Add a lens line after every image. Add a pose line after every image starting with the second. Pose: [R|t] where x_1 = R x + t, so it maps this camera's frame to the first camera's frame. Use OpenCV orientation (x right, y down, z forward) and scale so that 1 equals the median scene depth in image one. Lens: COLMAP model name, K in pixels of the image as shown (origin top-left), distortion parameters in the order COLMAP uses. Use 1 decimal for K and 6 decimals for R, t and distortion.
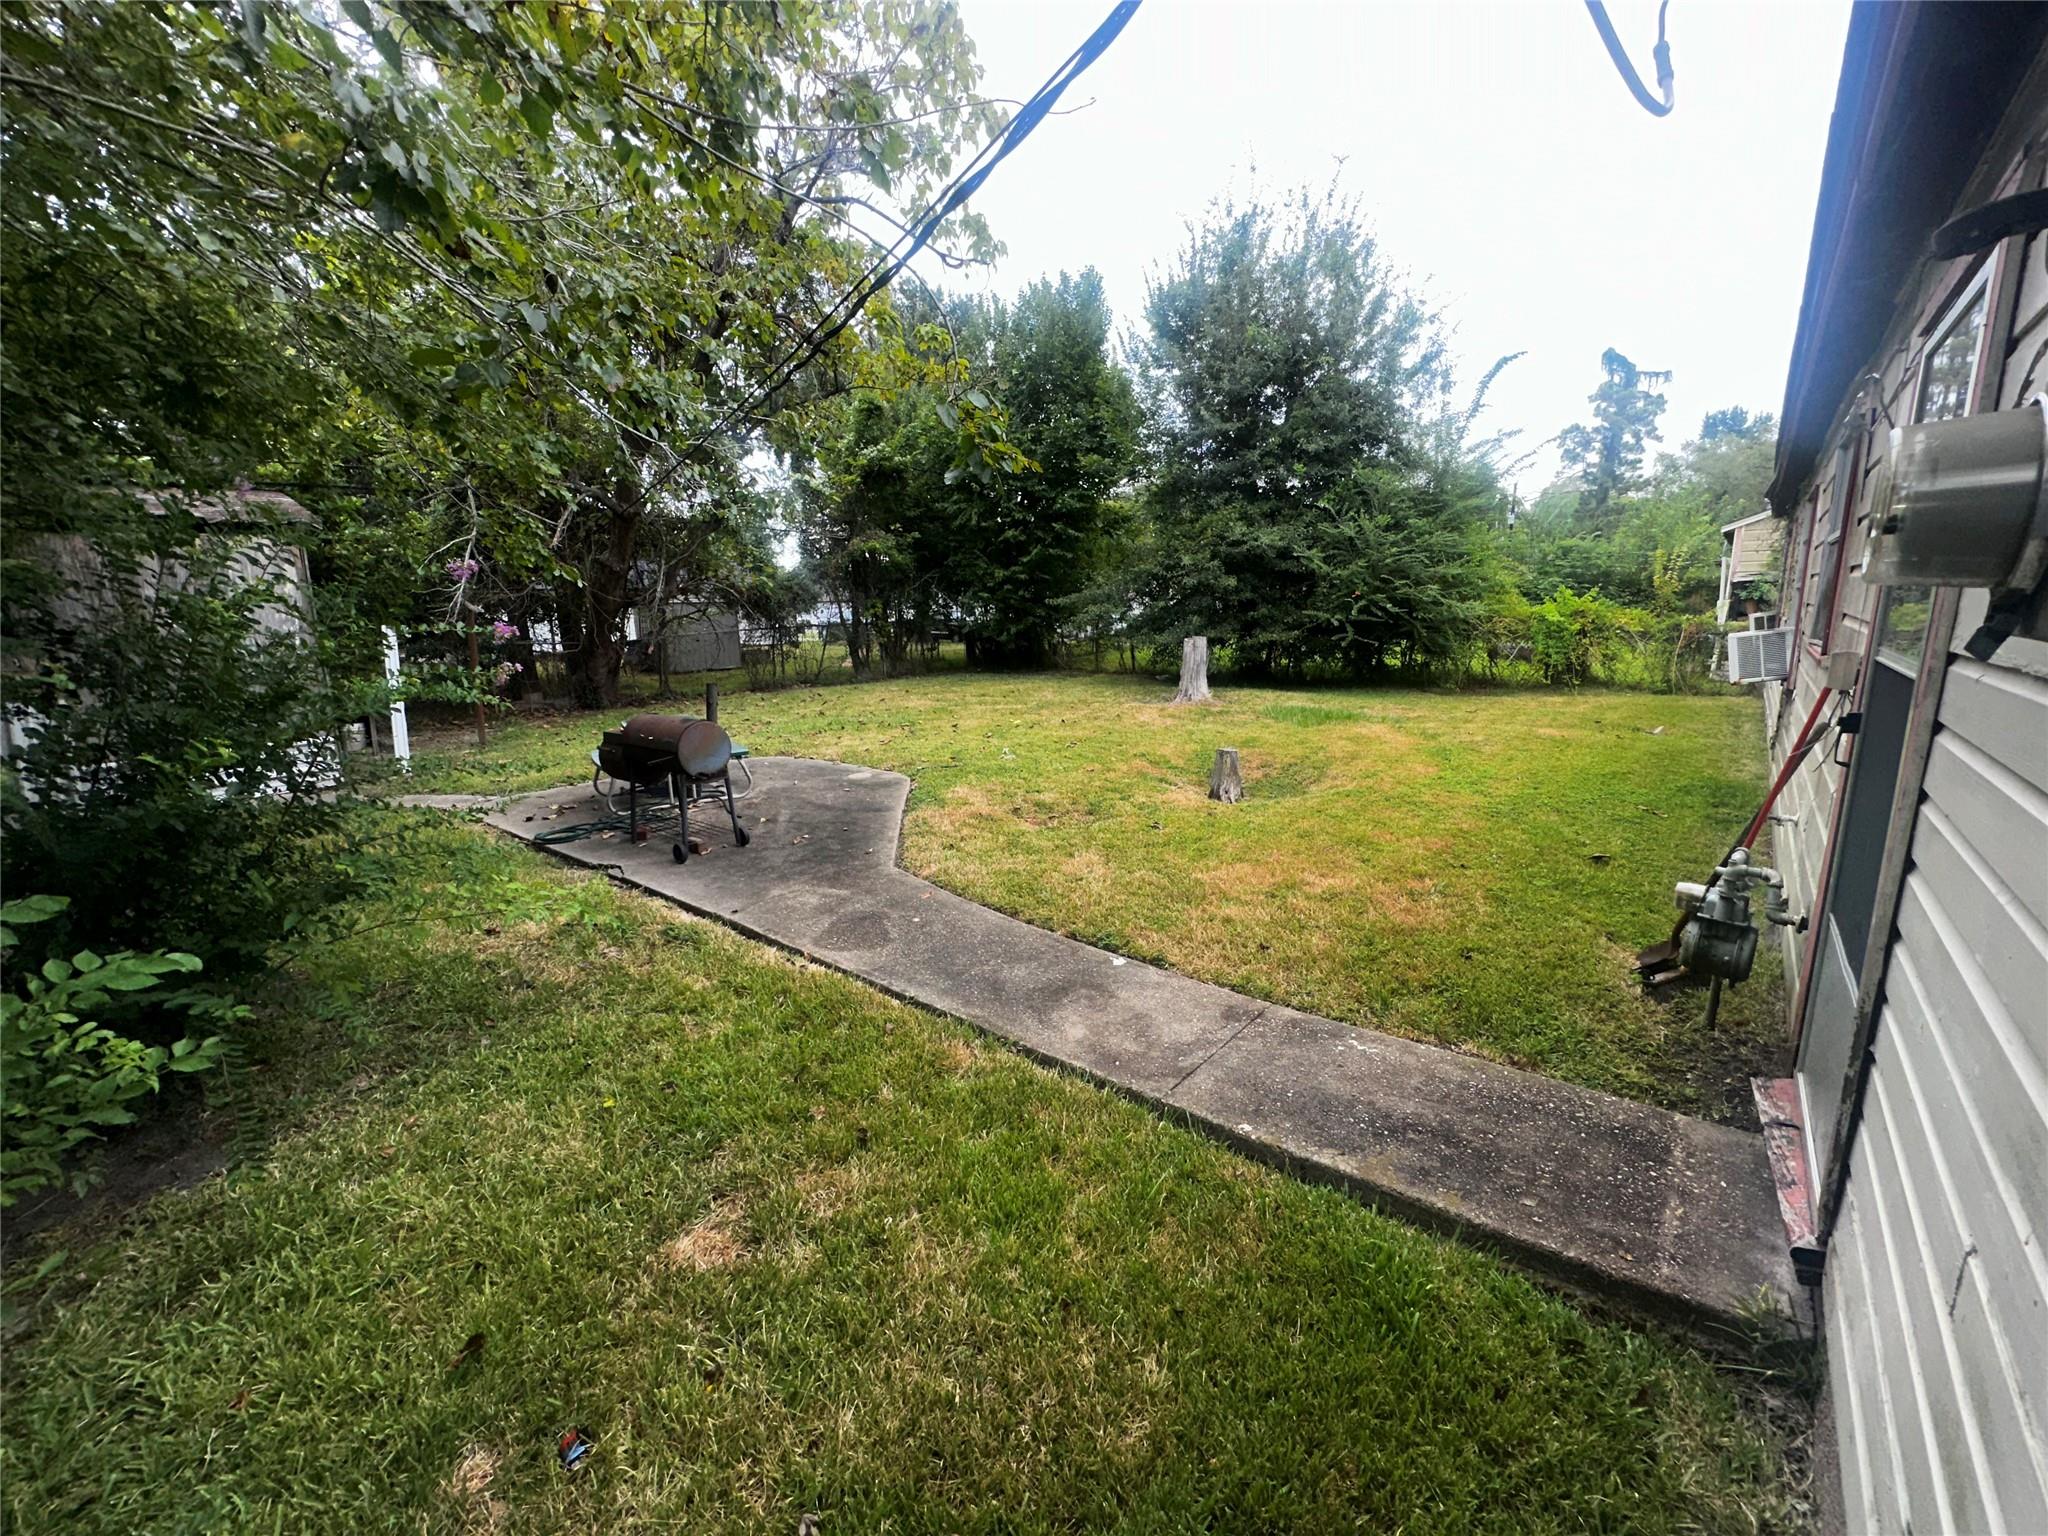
lens RADIAL K [[819.8, 0, 1024.8], [0, 819.8, 772.5], [0, 0, 1]] dist [-0.002360, 0.000683]
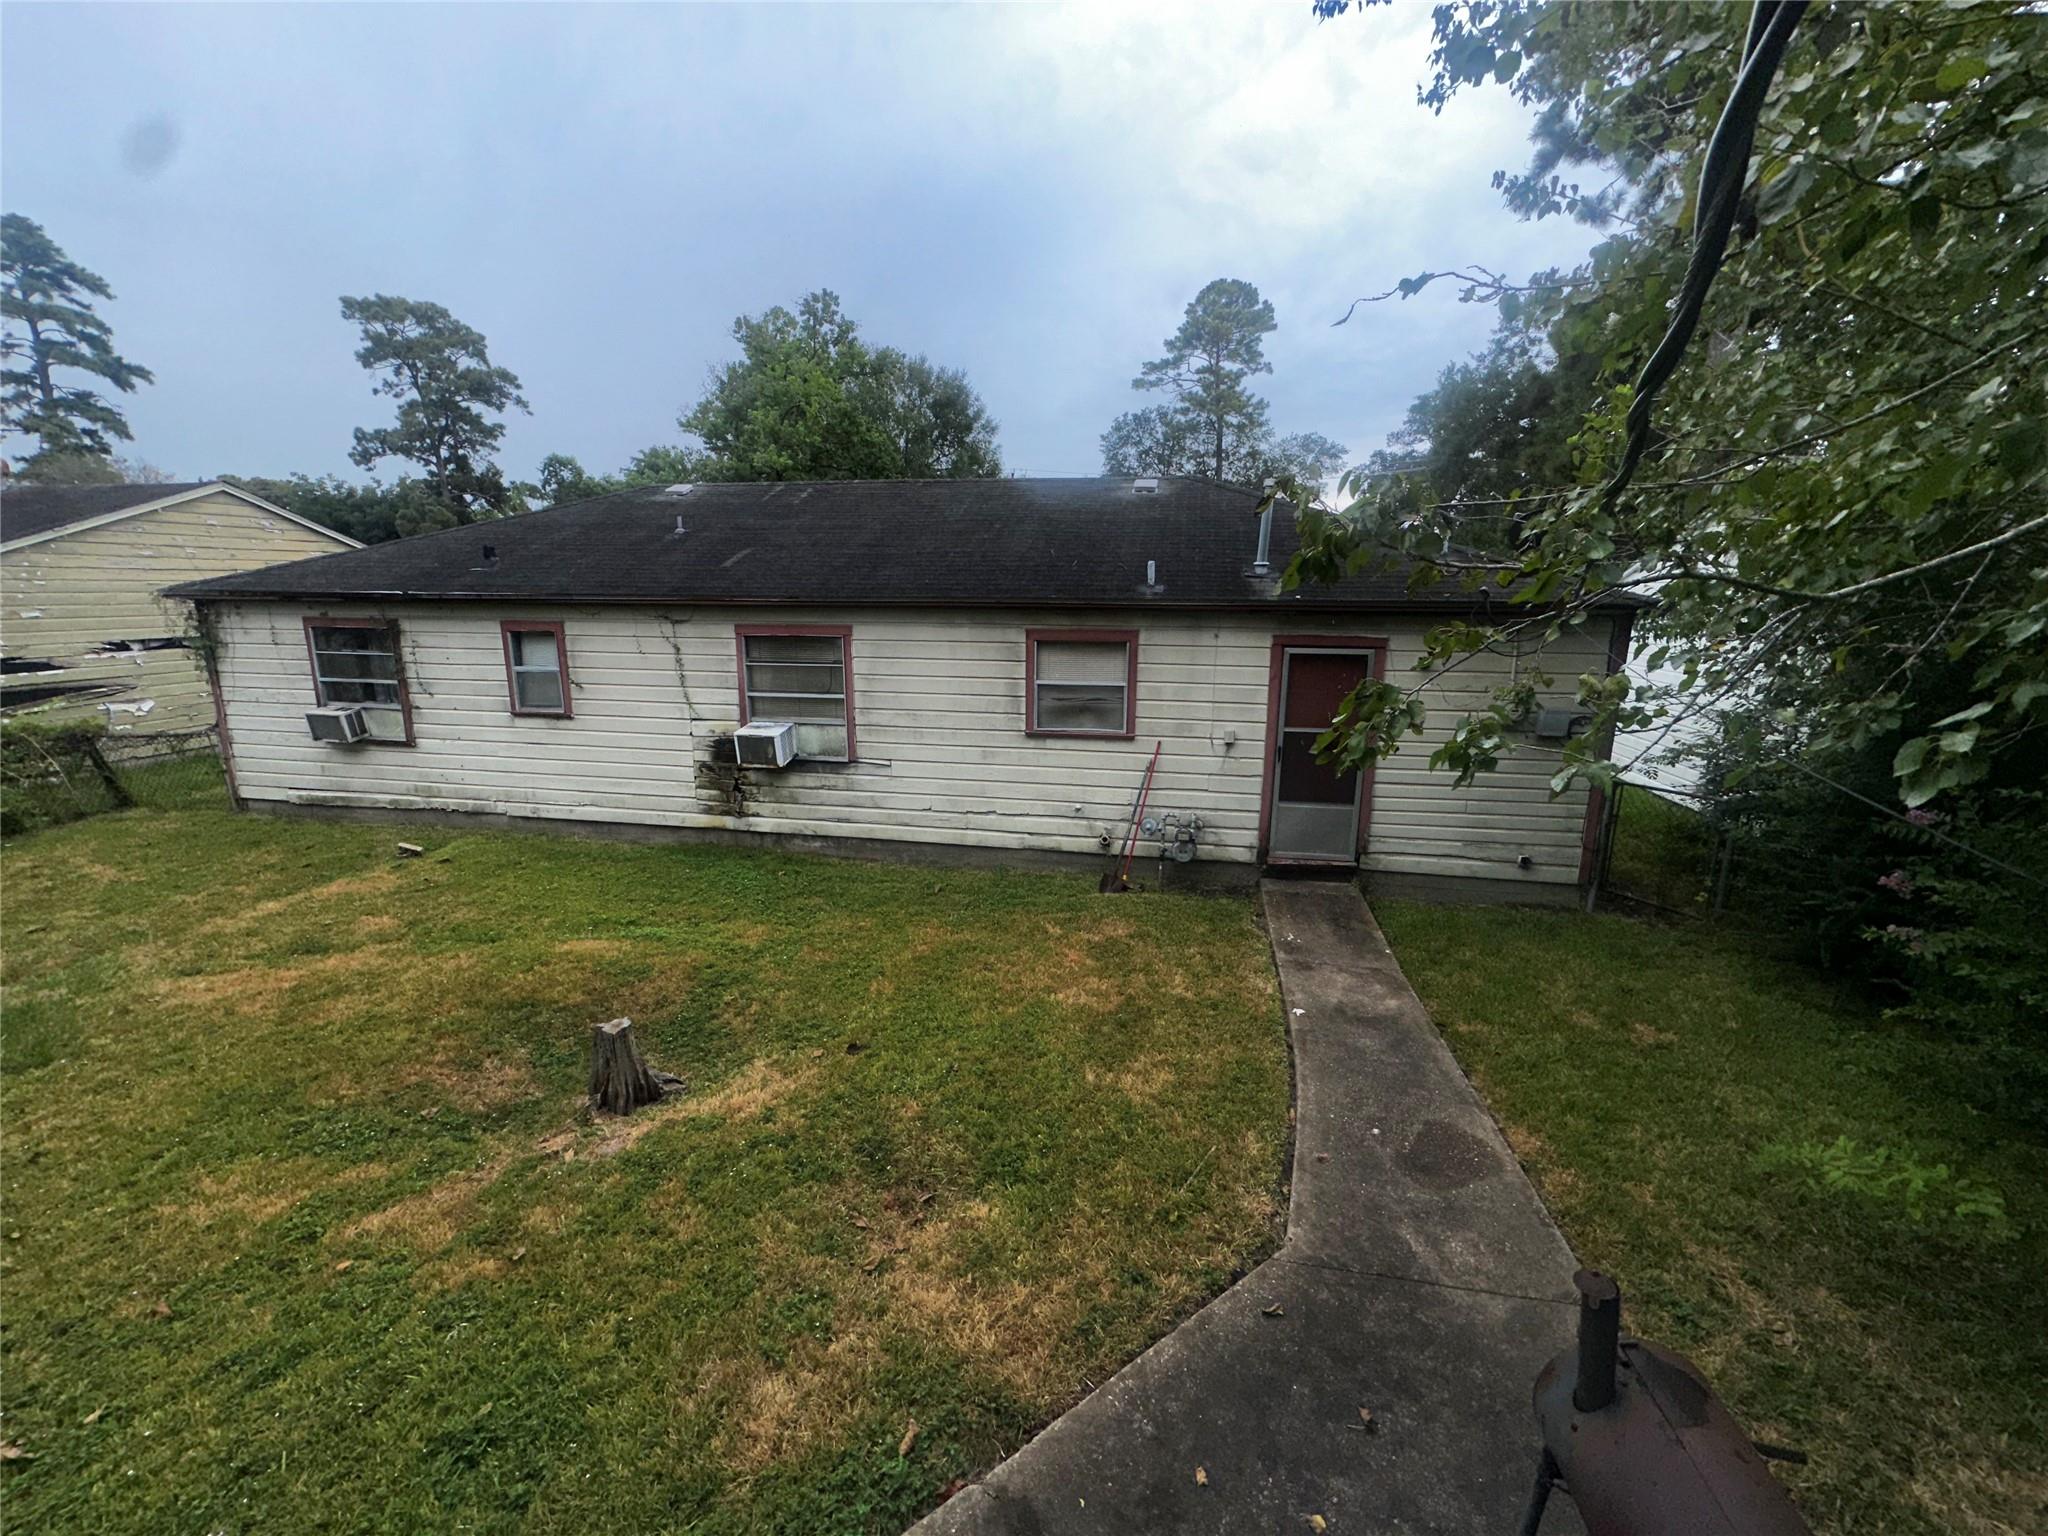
lens RADIAL K [[819.8, 0, 1025.6], [0, 819.8, 767.1], [0, 0, 1]] dist [-0.002360, 0.000683]
pose [[-0.516000, -0.163455, 0.840849, -0.592984], [0.179611, 0.939157, 0.292787, -0.515080], [-0.837546, 0.302104, -0.455247, 1.501333]]
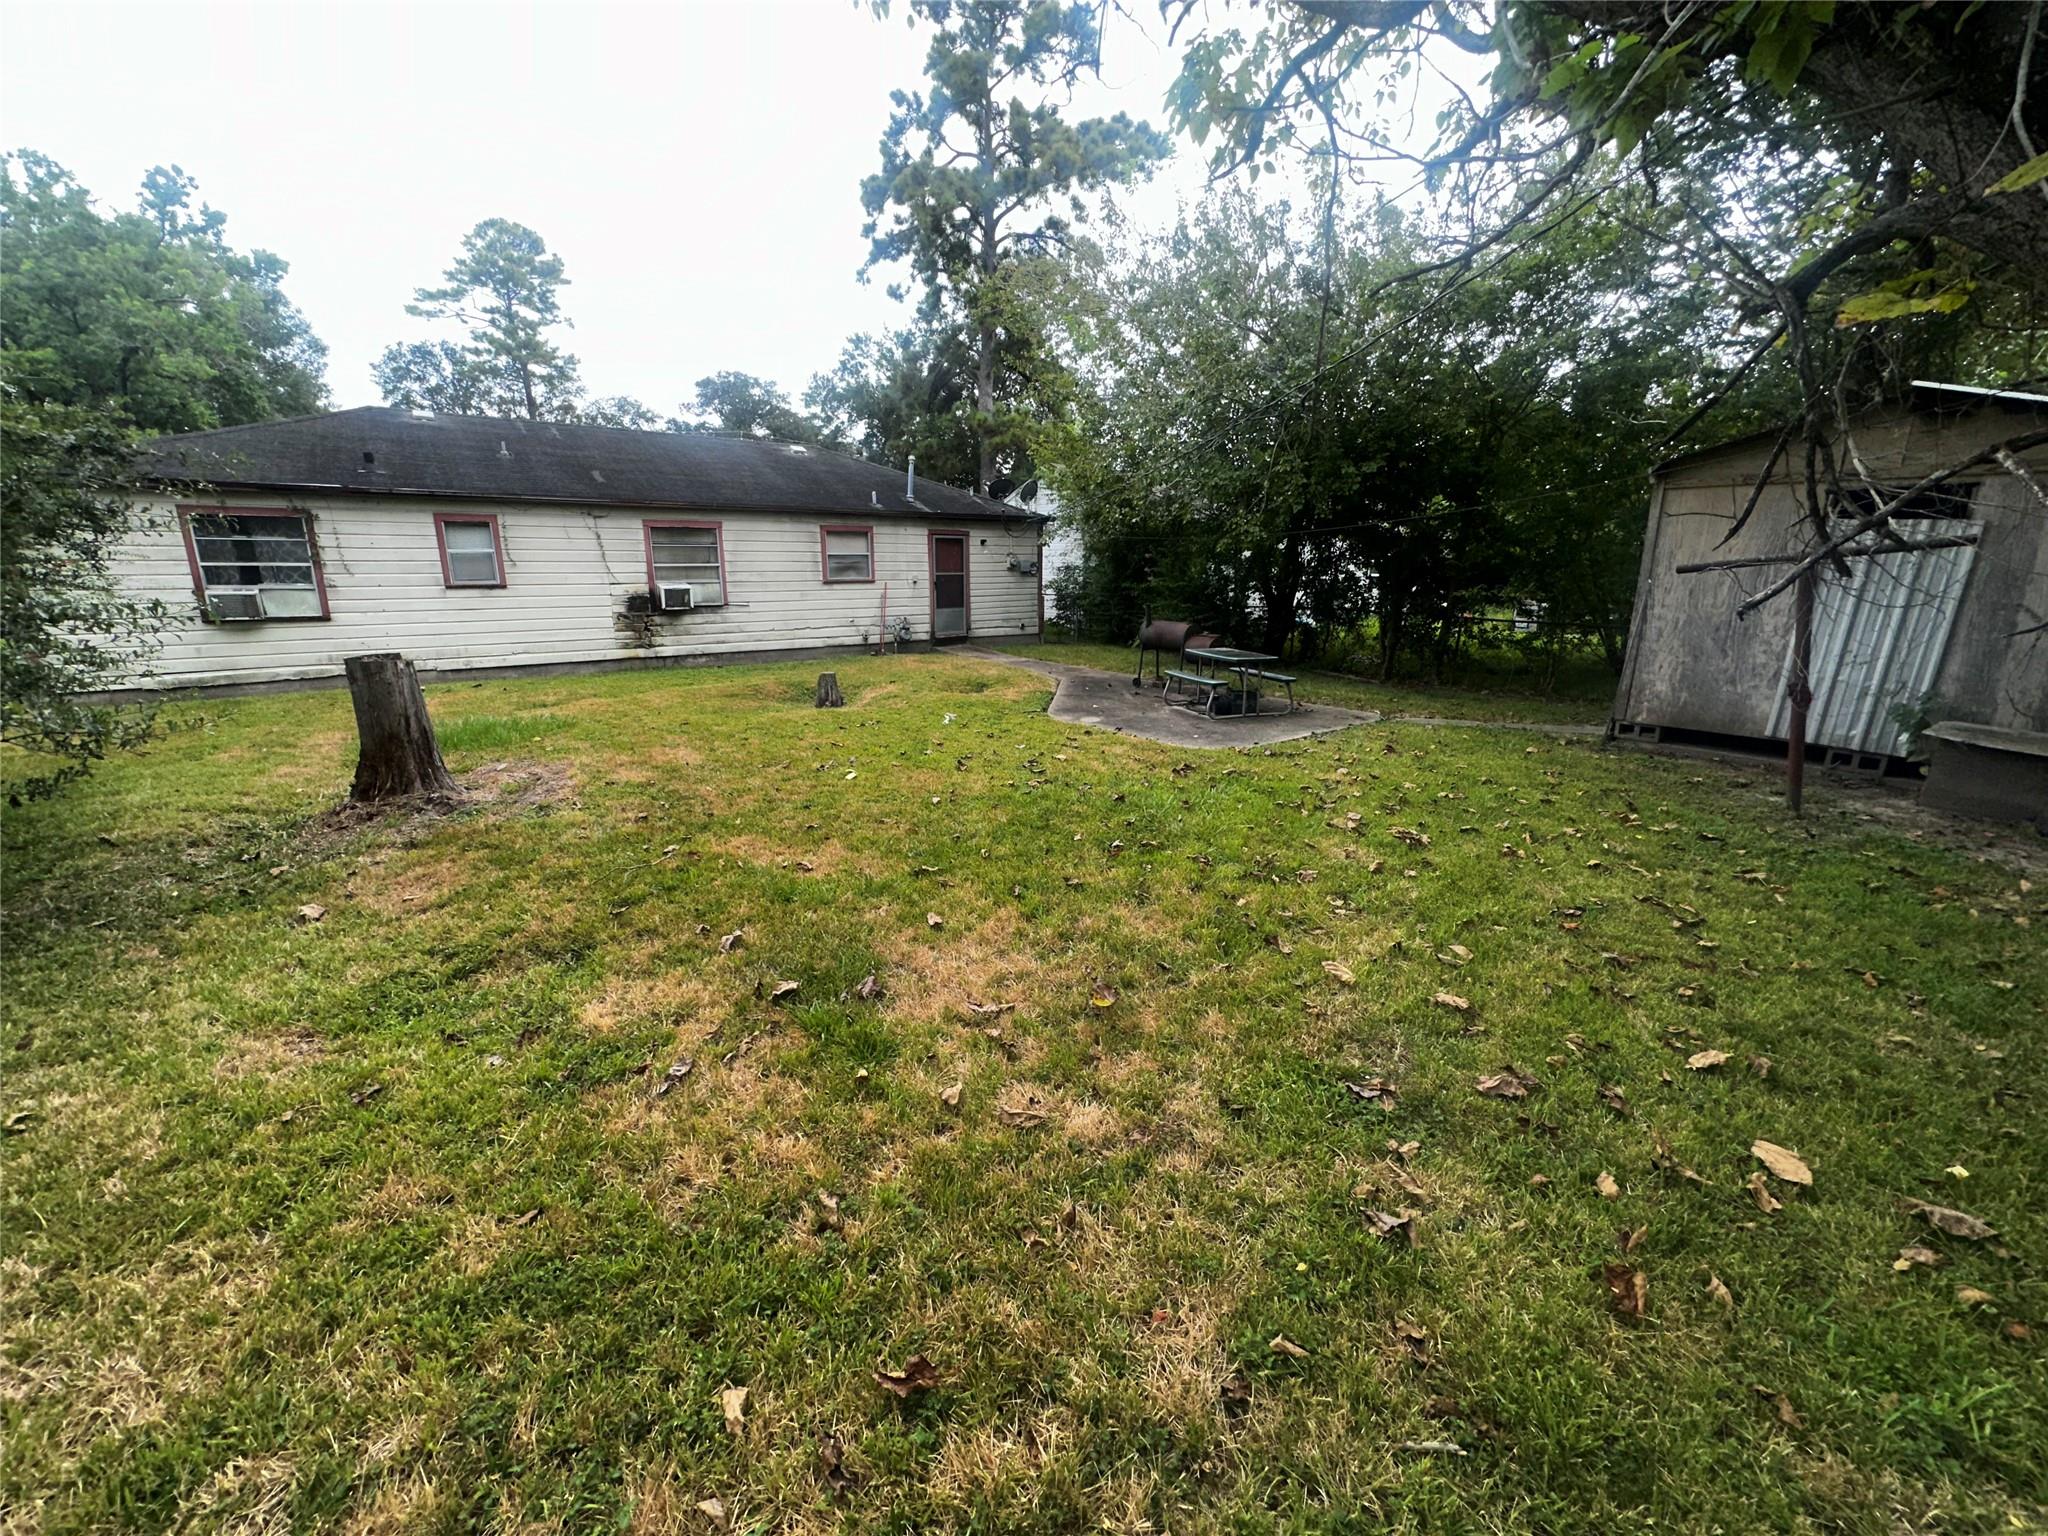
lens RADIAL K [[819.8, 0, 1026.3], [0, 819.8, 775.7], [0, 0, 1]] dist [-0.002360, 0.000683]
pose [[-0.980812, -0.031657, 0.192370, -0.575285], [0.056844, 0.897417, 0.437506, -0.742432], [-0.186486, 0.440046, -0.878398, 3.547895]]
